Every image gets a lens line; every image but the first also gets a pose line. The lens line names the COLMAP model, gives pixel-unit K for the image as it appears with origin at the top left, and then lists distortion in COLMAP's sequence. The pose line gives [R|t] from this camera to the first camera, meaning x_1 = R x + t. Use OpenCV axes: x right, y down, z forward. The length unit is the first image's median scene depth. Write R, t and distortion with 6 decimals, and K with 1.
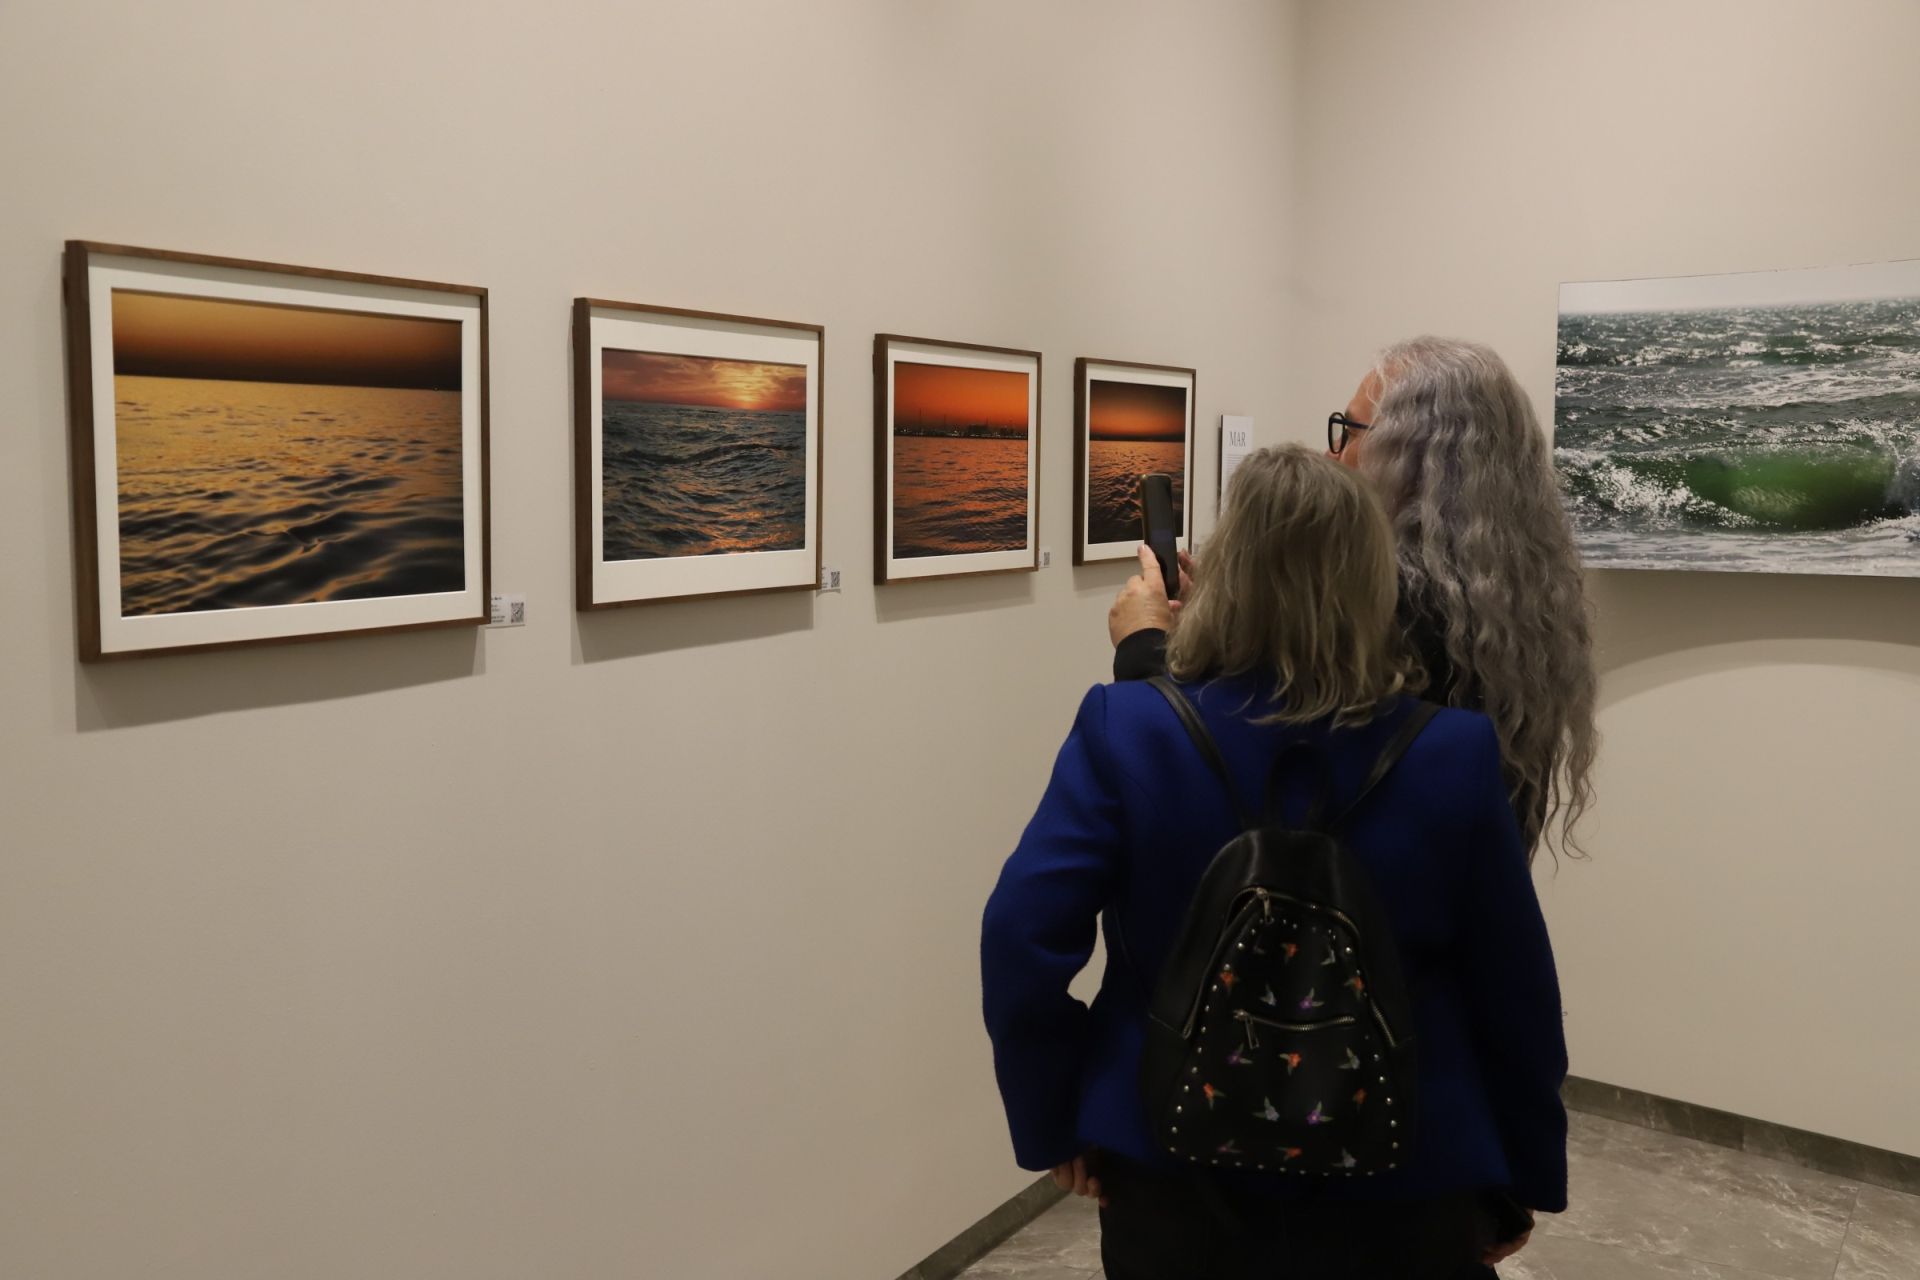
lens RADIAL K [[2132.8, 0, 956.8], [0, 2132.8, 655.9], [0, 0, 1]] dist [0.051015, 0.075062]
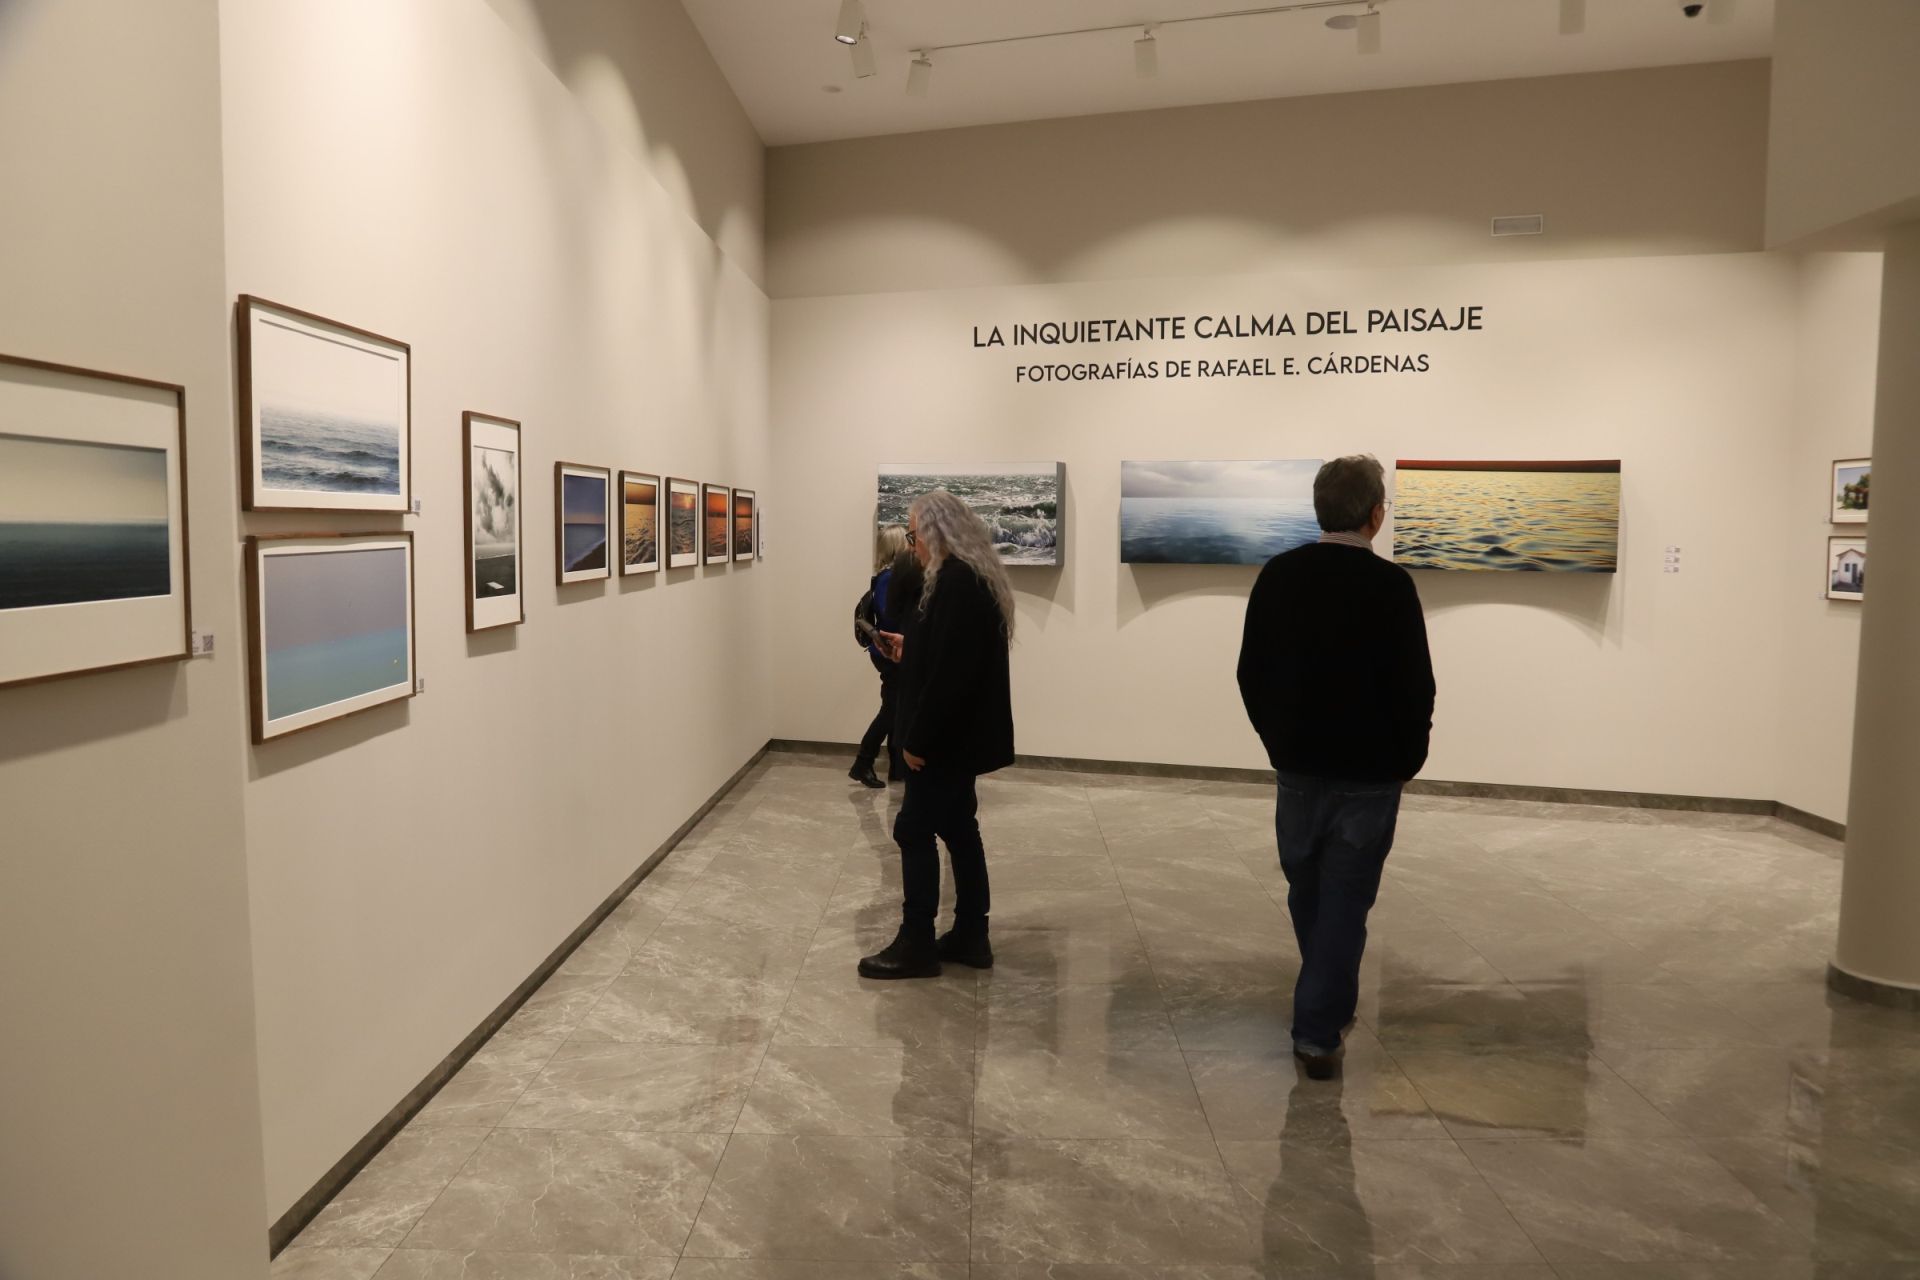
lens RADIAL K [[1281.8, 0, 1027.2], [0, 1281.8, 647.3], [0, 0, 1]] dist [-0.069034, 0.002443]
pose [[0.874395, -0.035781, 0.483894, -0.400055], [0.034892, 0.999332, 0.010846, 0.062367], [-0.483959, 0.007400, 0.875059, -0.616669]]
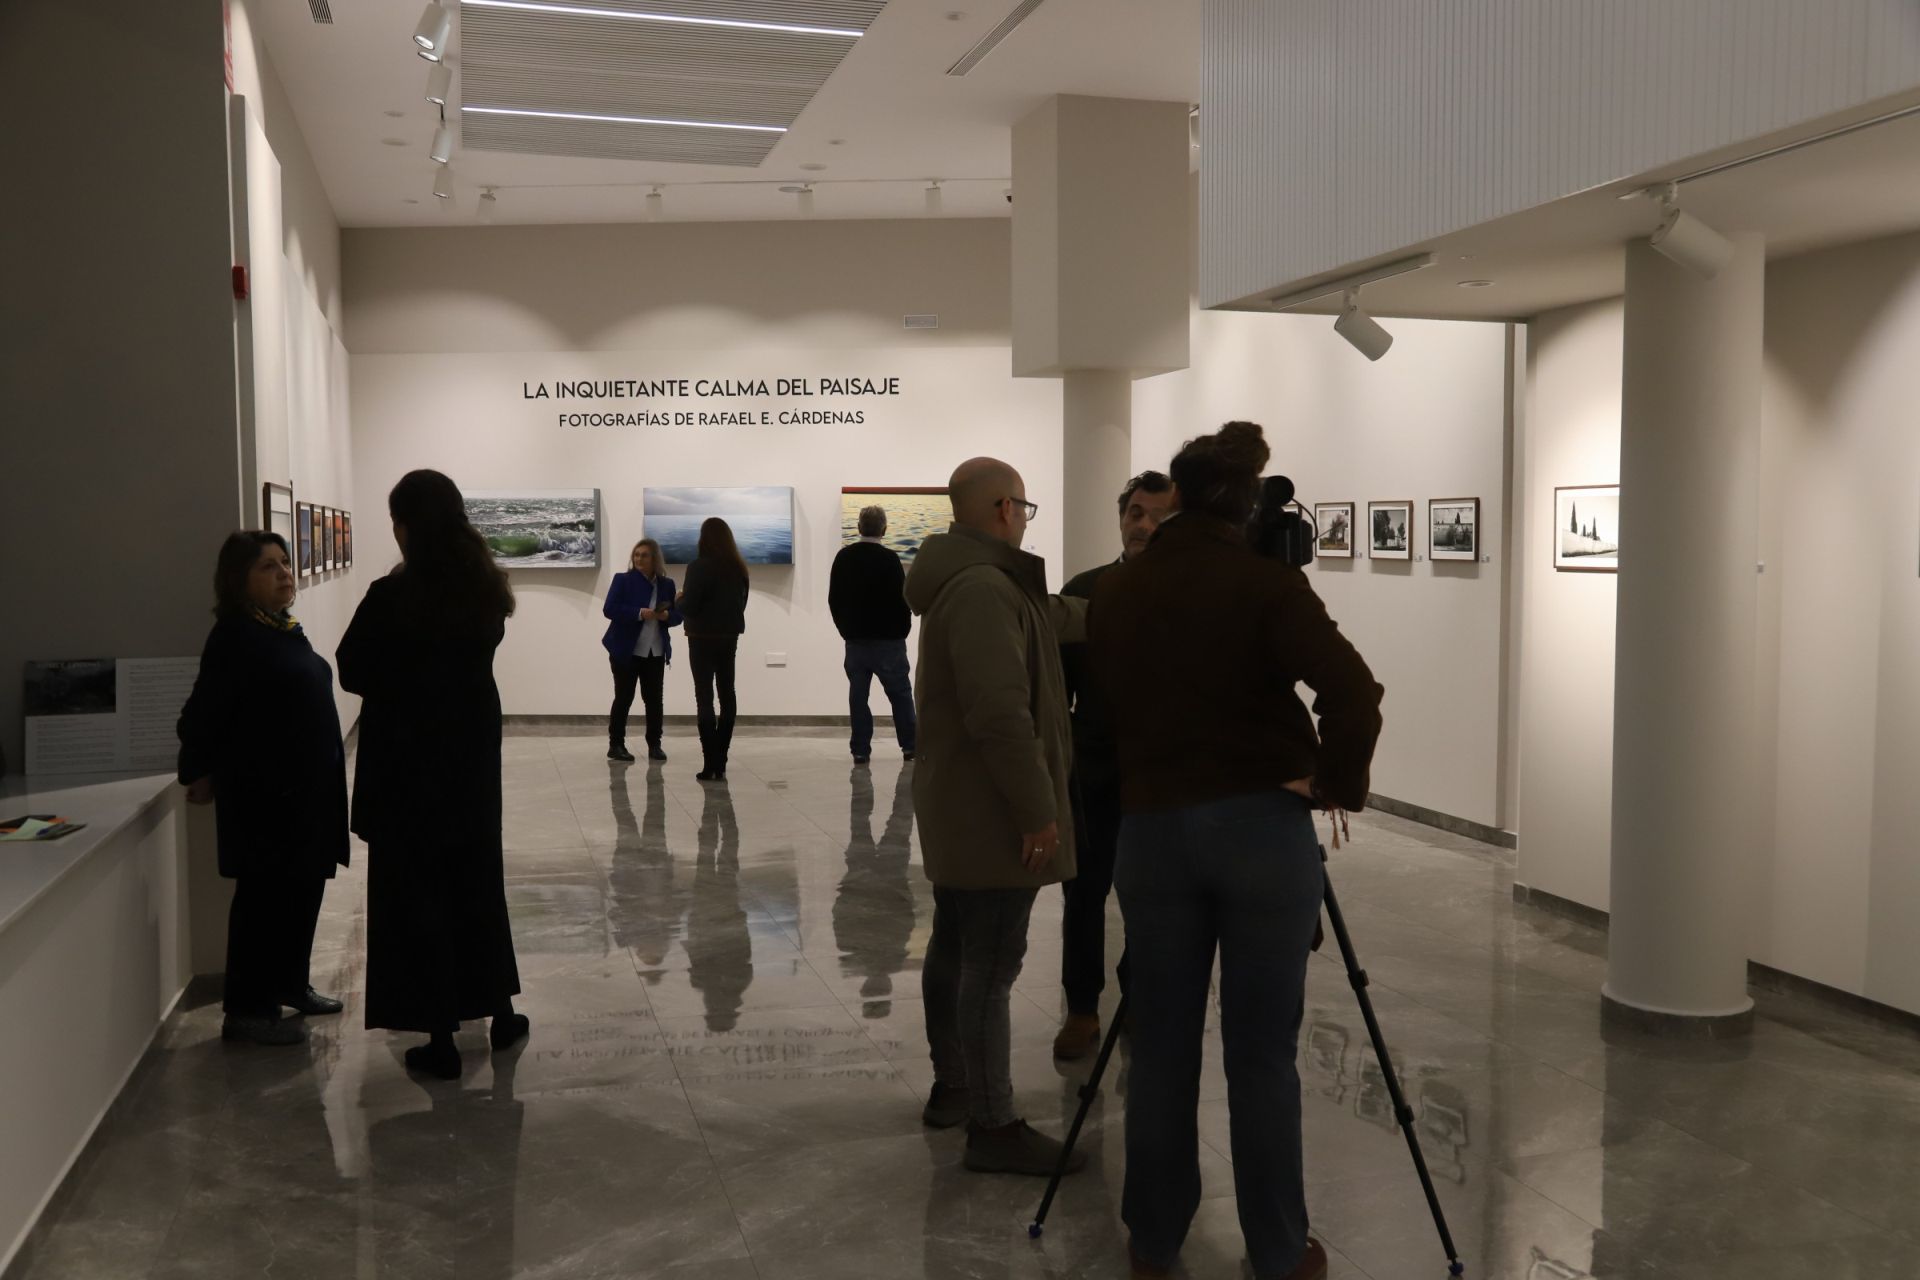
lens RADIAL K [[1611.0, 0, 958.2], [0, 1611.0, 652.6], [0, 0, 1]] dist [-0.059605, 0.092609]
pose [[0.715134, -0.056287, 0.696718, -1.063417], [0.066015, 0.997736, 0.012845, 0.129712], [-0.695863, 0.036808, 0.717231, -1.615840]]
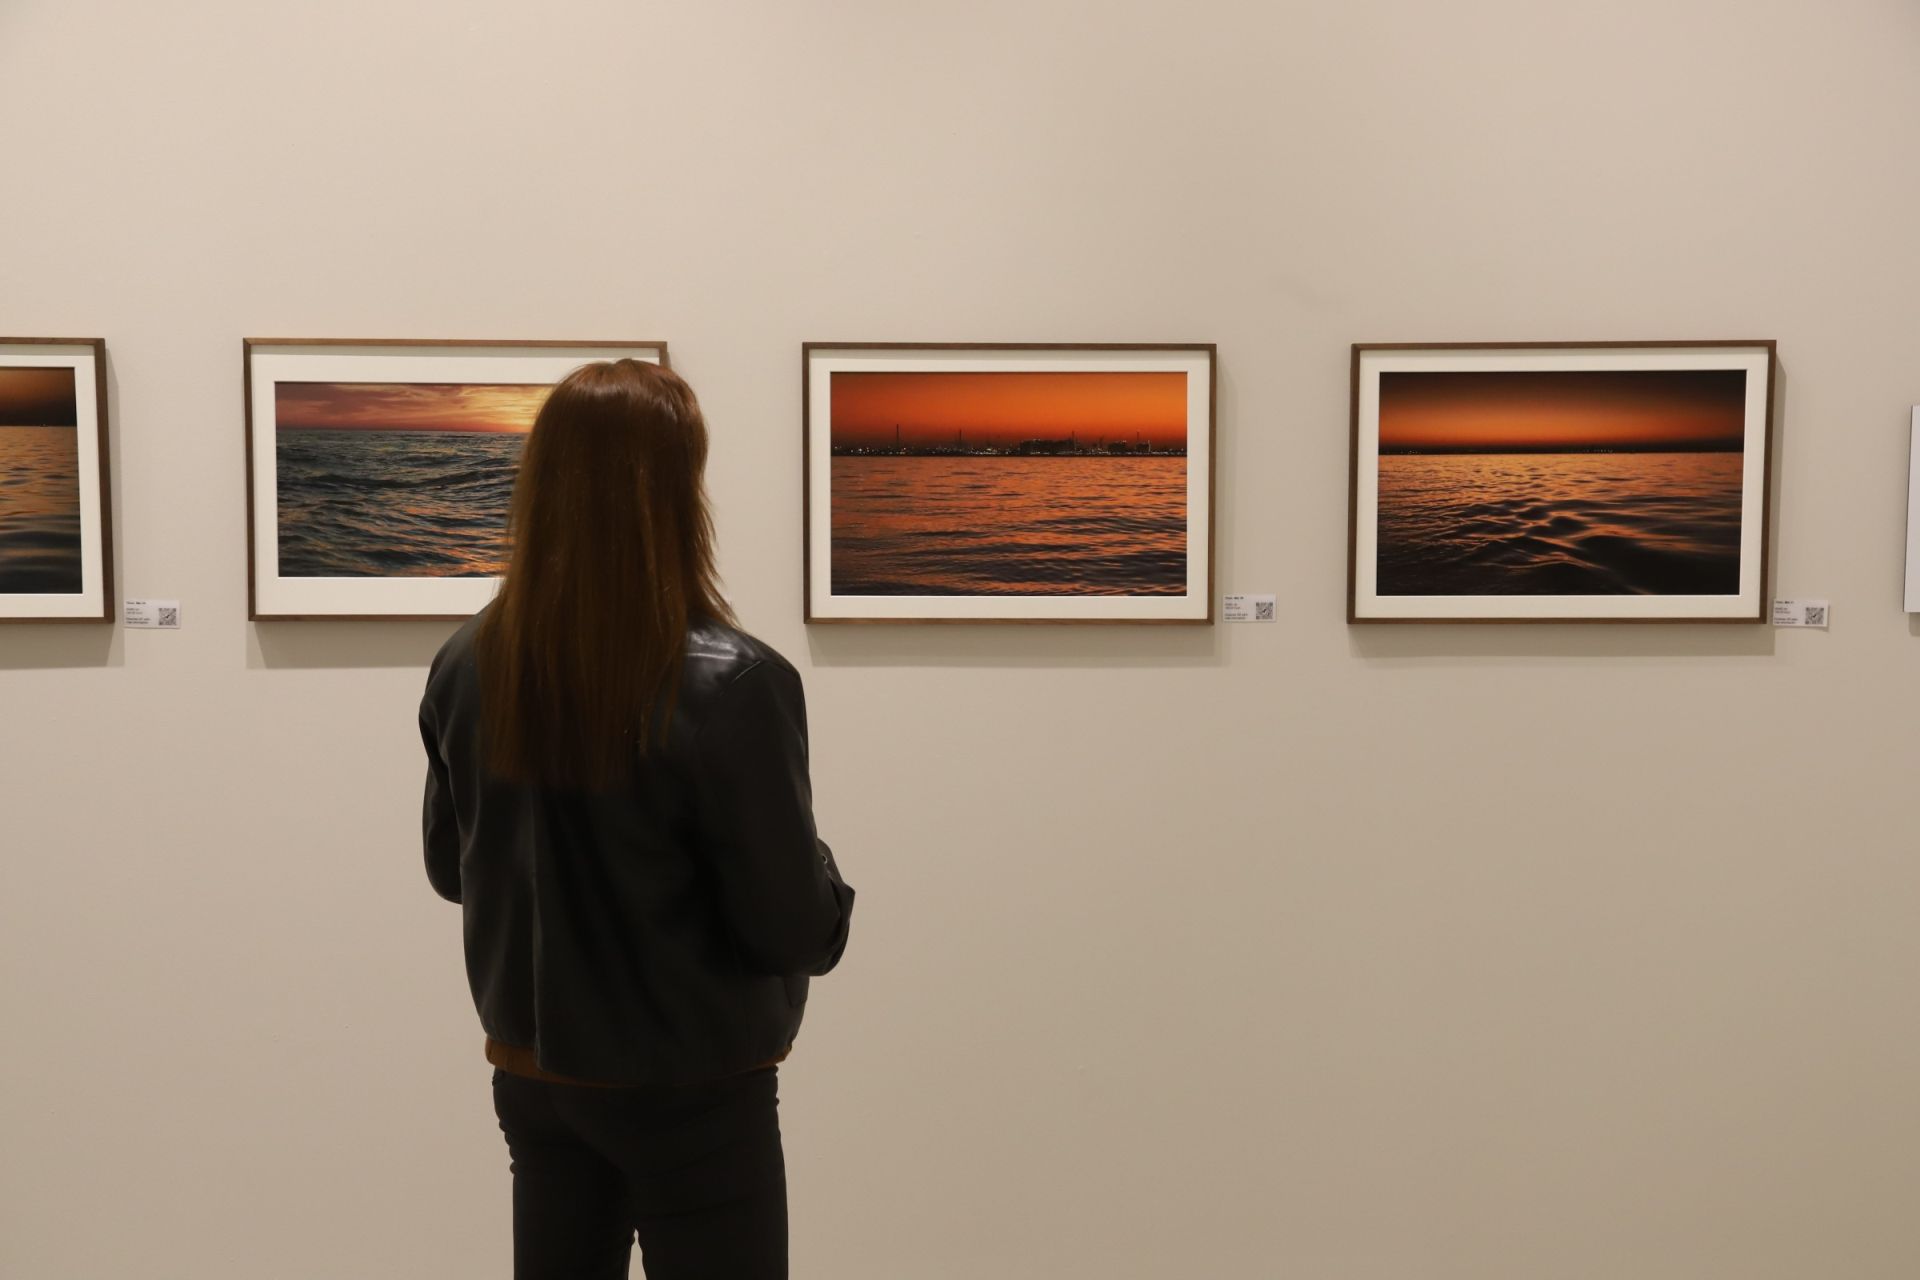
lens RADIAL K [[2654.4, 0, 960.1], [0, 2654.4, 653.6], [0, 0, 1]] dist [0.155813, 0.015224]
pose [[0.469581, 0.055798, -0.881125, 0.782315], [-0.077449, 0.996757, 0.021846, -0.040116], [0.879486, 0.057984, 0.472379, 0.427933]]
